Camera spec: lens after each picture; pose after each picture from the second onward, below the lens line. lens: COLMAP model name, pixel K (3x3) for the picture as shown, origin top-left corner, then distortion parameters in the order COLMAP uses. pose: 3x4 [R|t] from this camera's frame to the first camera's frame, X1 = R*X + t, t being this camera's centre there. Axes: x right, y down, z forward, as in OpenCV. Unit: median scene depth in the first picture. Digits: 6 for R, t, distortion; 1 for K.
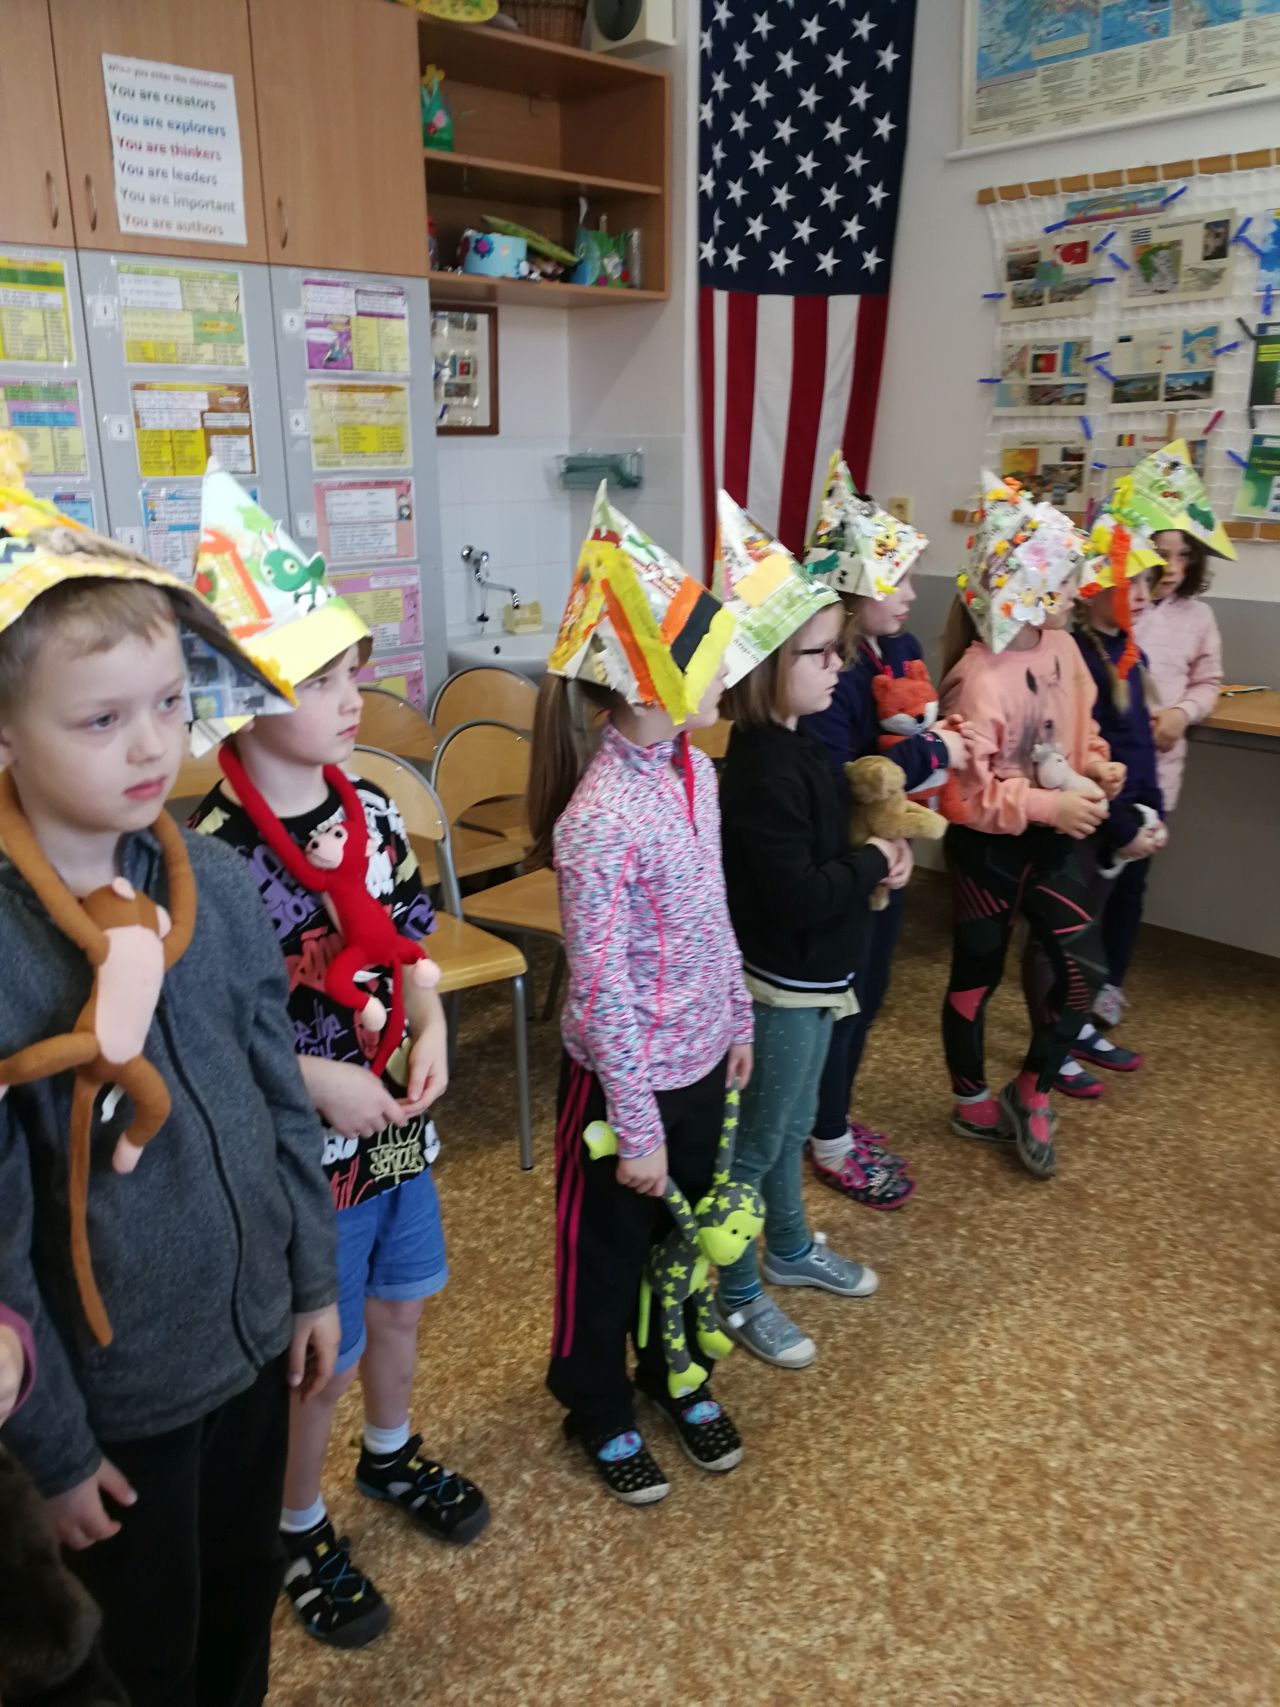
lens RADIAL K [[1365.4, 0, 640.5], [0, 1365.4, 855.5], [0, 0, 1]] dist [0.048499, -0.040640]
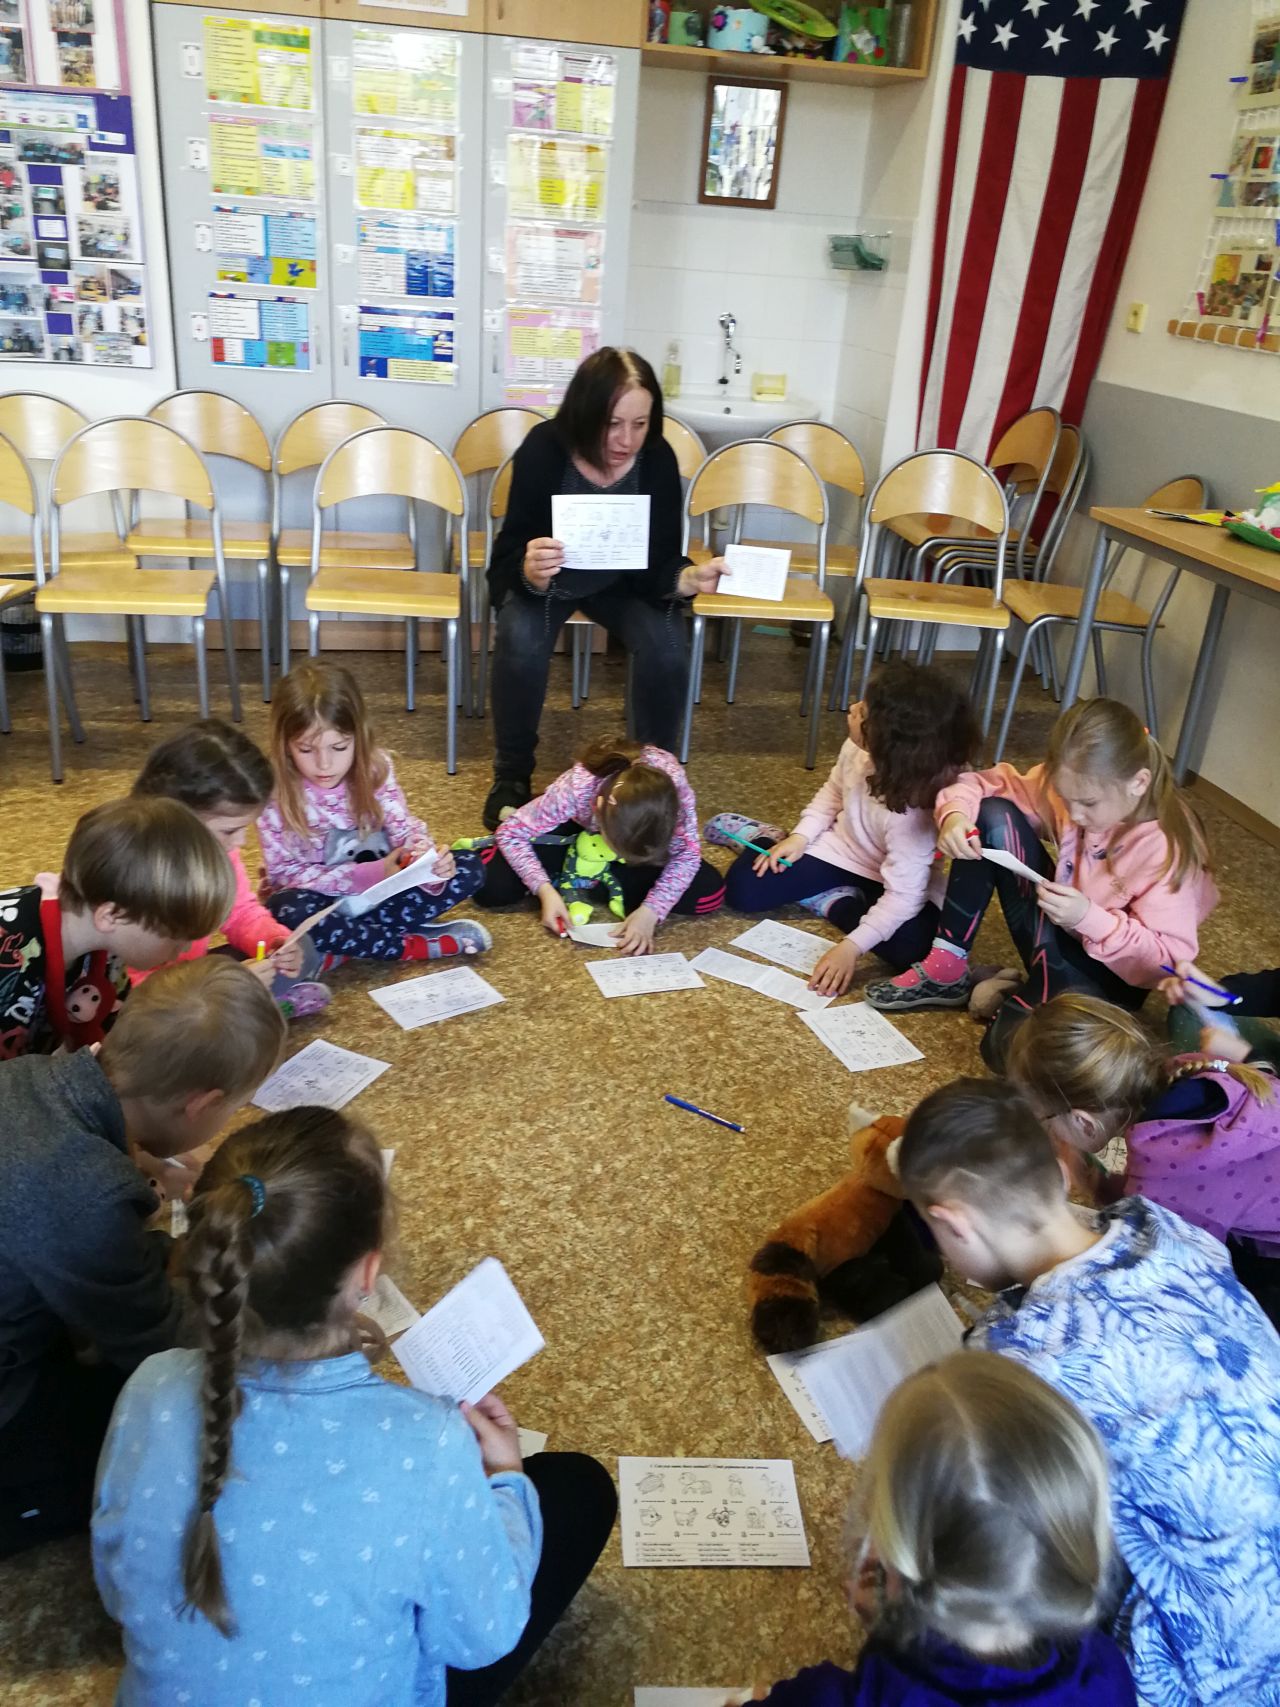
lens RADIAL K [[1365.4, 0, 637.4], [0, 1365.4, 859.5], [0, 0, 1]] dist [0.048499, -0.040640]
pose [[0.839522, 0.282390, -0.464175, 0.501292], [-0.228352, 0.958591, 0.170173, 0.029137], [0.493009, -0.036868, 0.869243, -0.024764]]
